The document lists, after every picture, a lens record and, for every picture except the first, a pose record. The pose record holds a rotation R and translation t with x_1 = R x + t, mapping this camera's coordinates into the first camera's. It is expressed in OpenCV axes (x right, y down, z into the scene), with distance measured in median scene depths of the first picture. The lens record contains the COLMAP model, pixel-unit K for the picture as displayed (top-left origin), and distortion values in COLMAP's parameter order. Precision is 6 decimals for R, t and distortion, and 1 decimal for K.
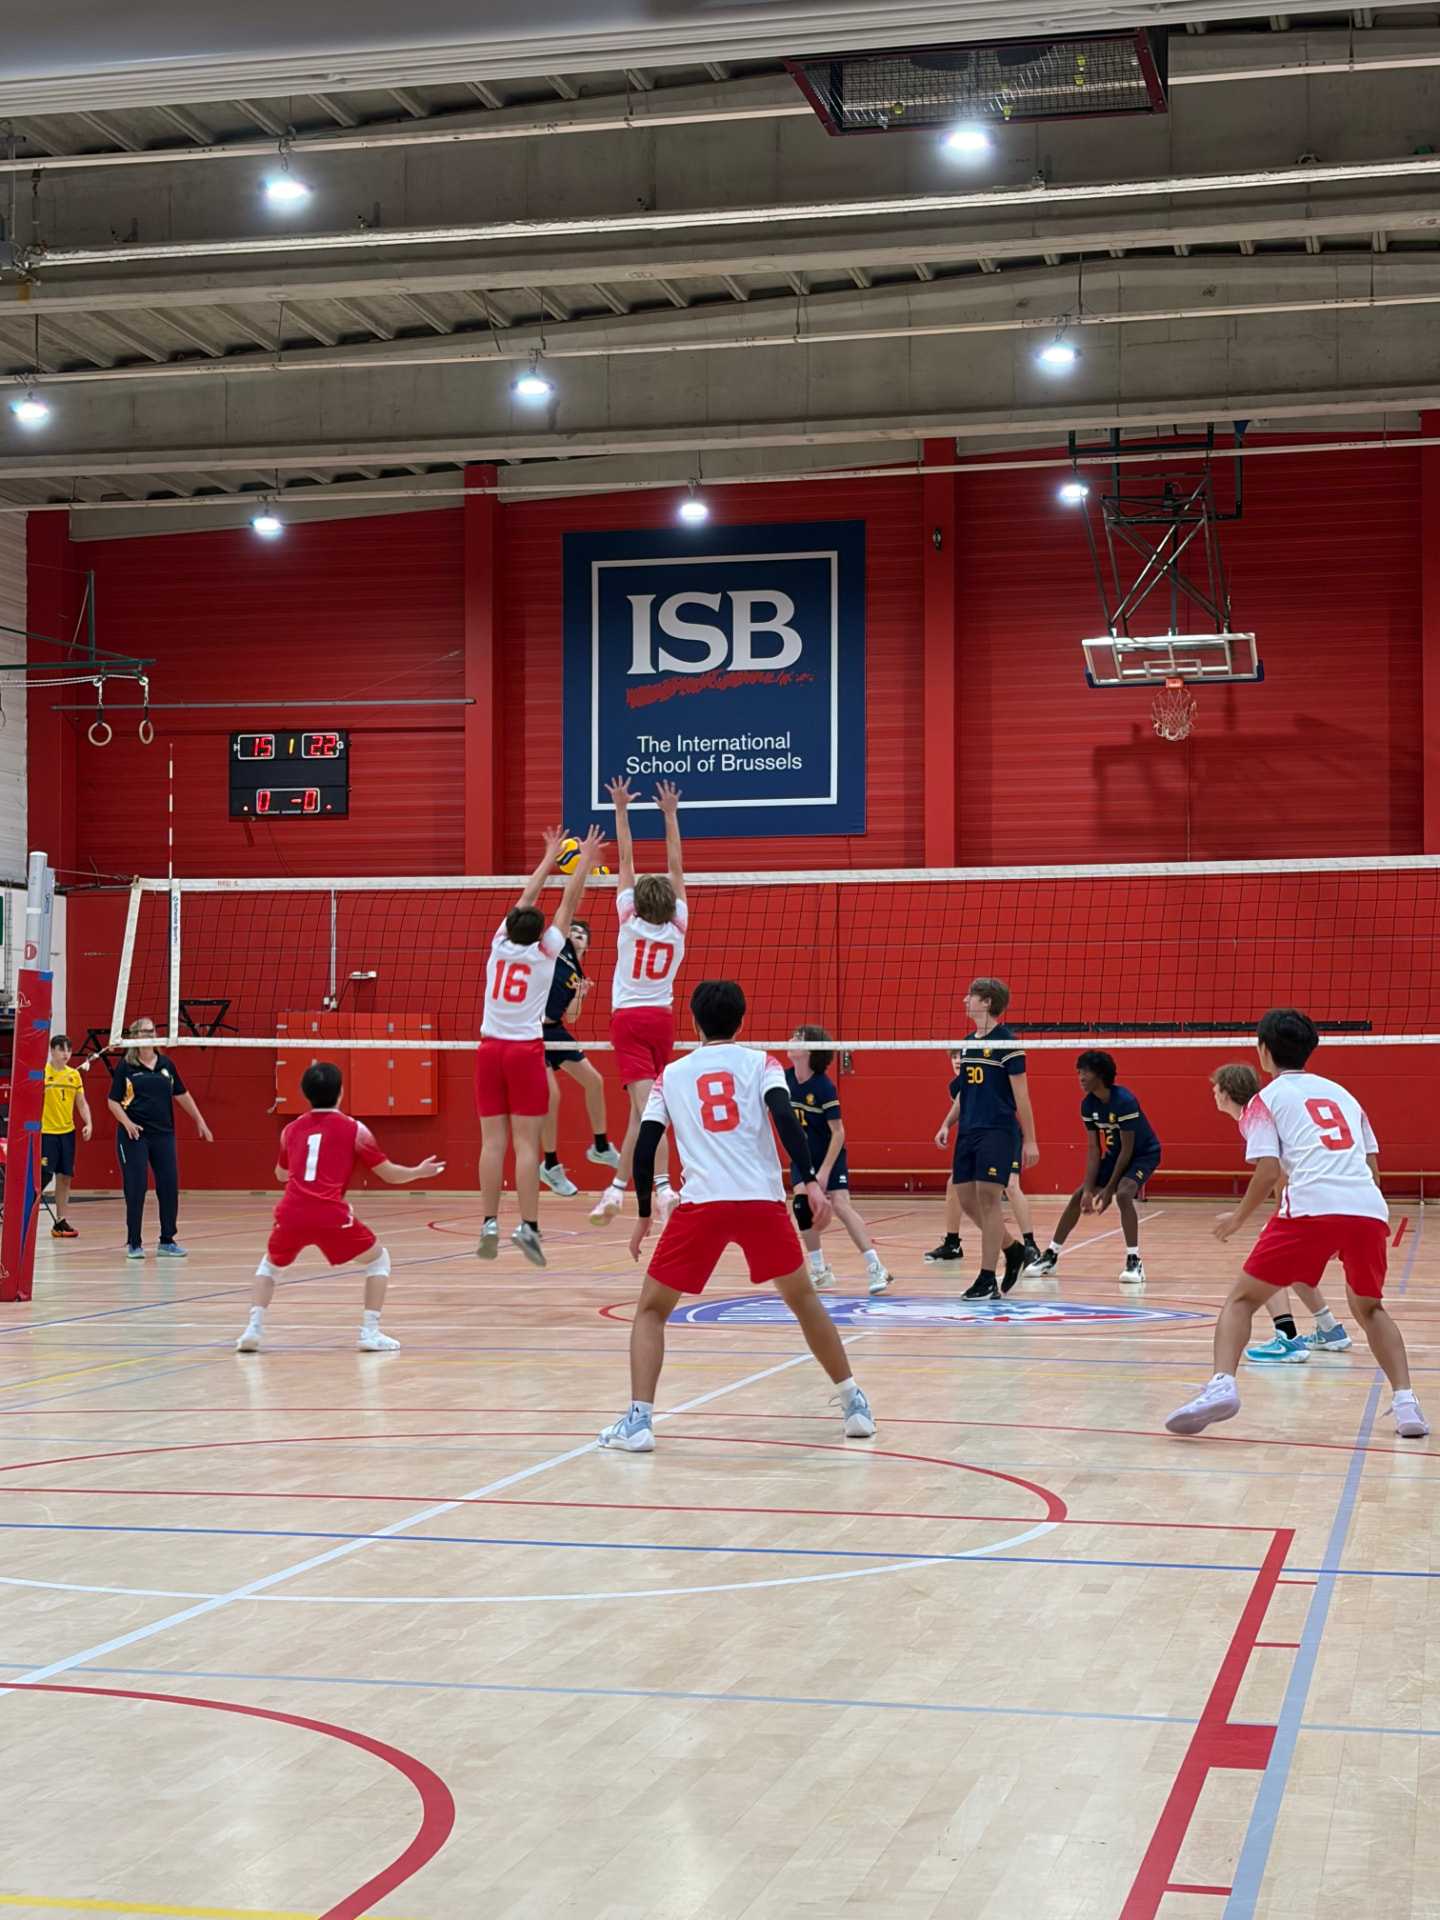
lens RADIAL K [[3066.1, 0, 715.4], [0, 3066.1, 1157.4], [0, 0, 1]] dist [0.185251, -0.116357]
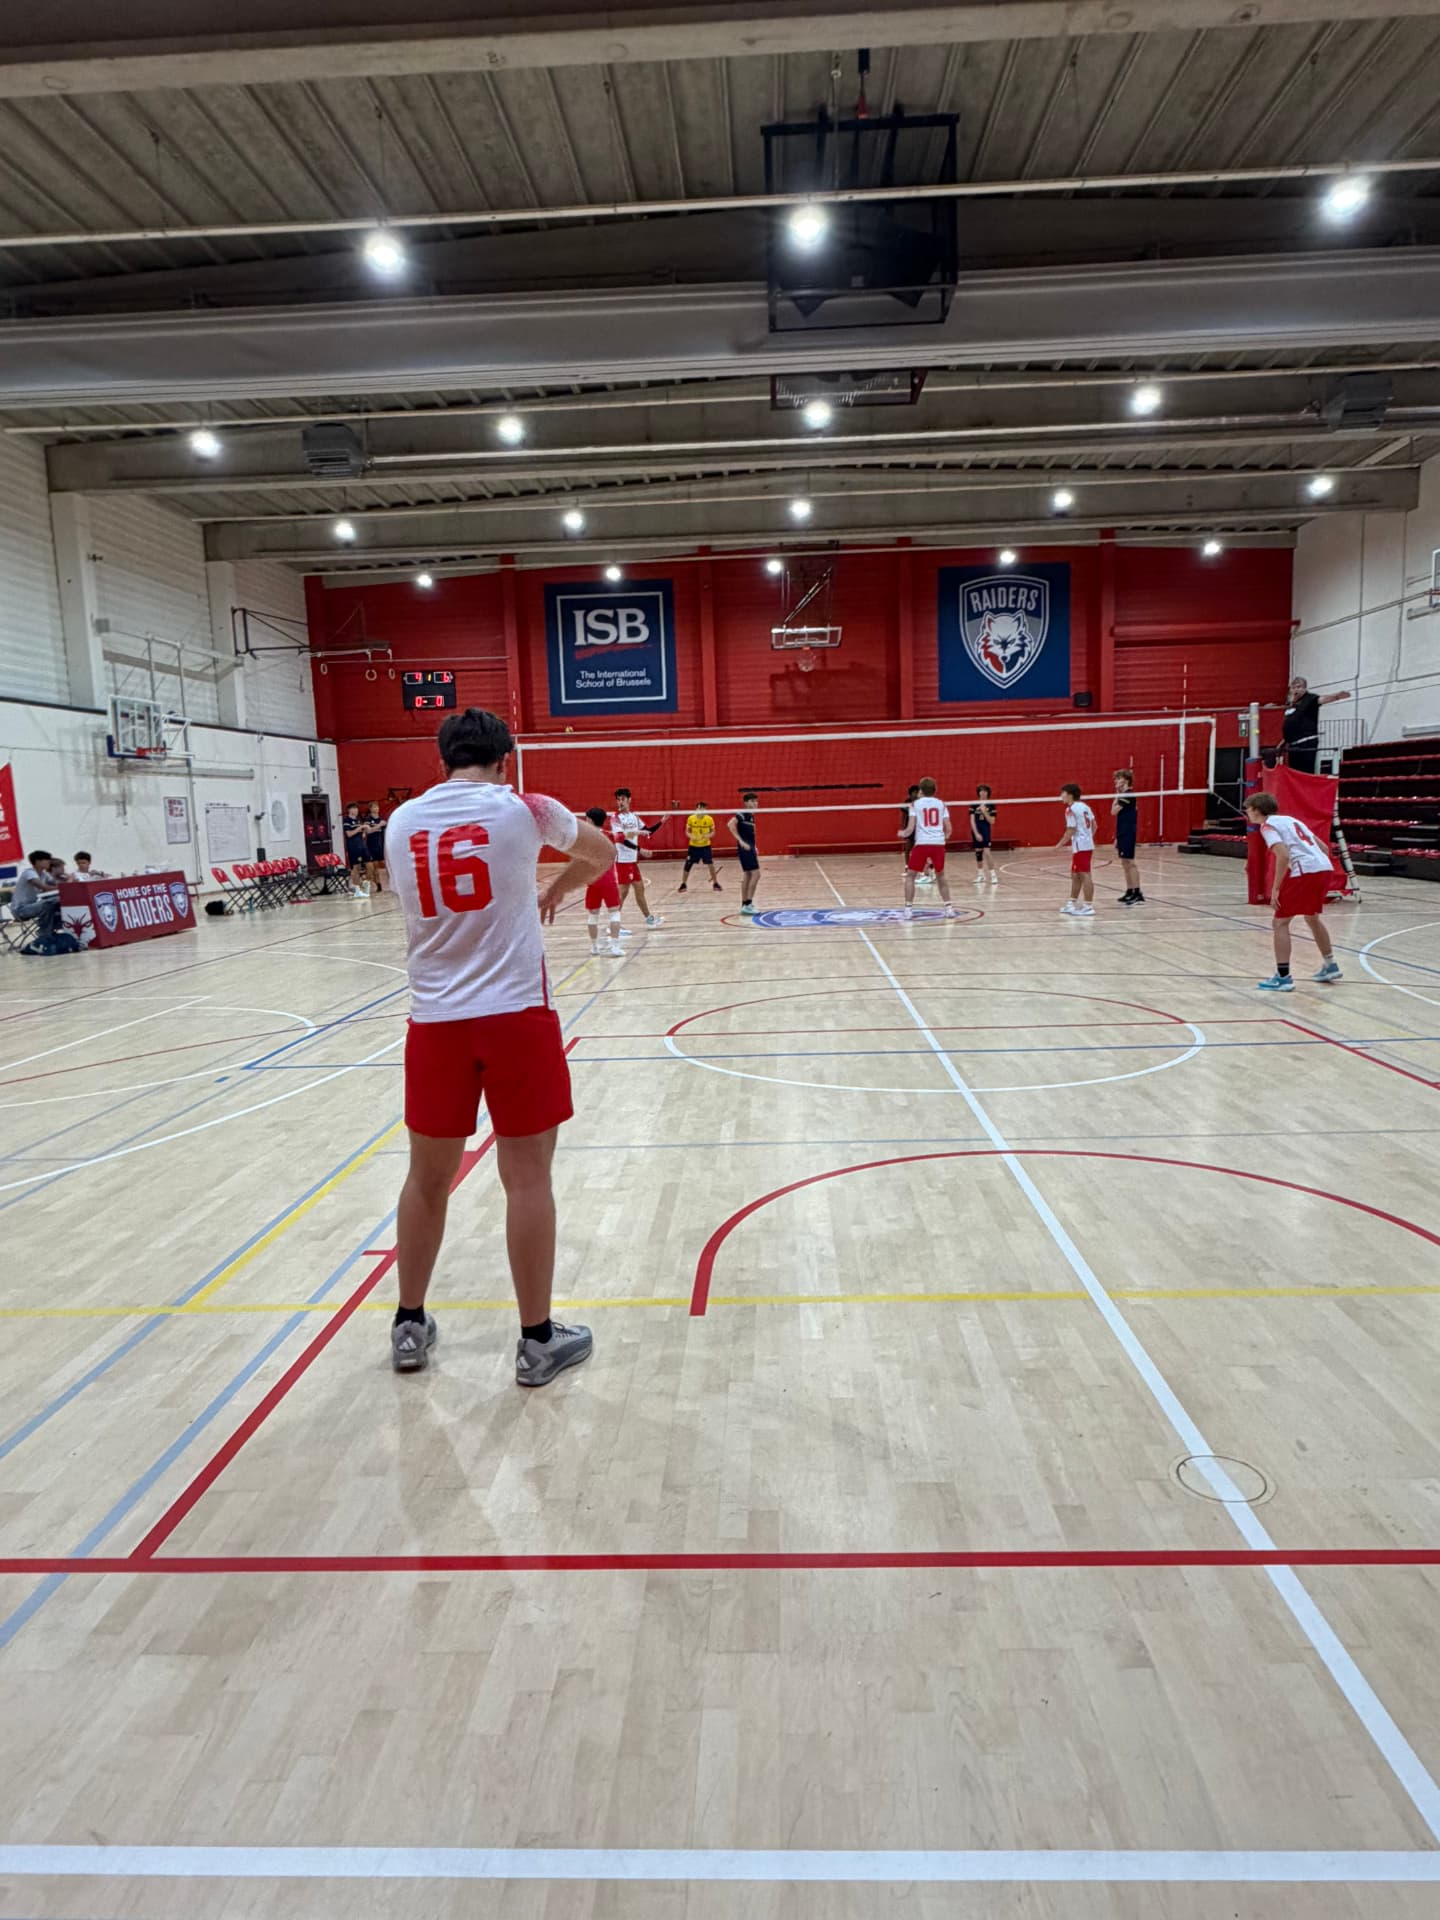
lens RADIAL K [[1216.9, 0, 727.2], [0, 1216.9, 1000.0], [0, 0, 1]] dist [-0.003454, -0.000740]
pose [[0.980045, -0.060075, 0.189479, -0.110568], [0.035918, 0.991067, 0.128439, -0.001580], [-0.195503, -0.119070, 0.973448, 0.031342]]
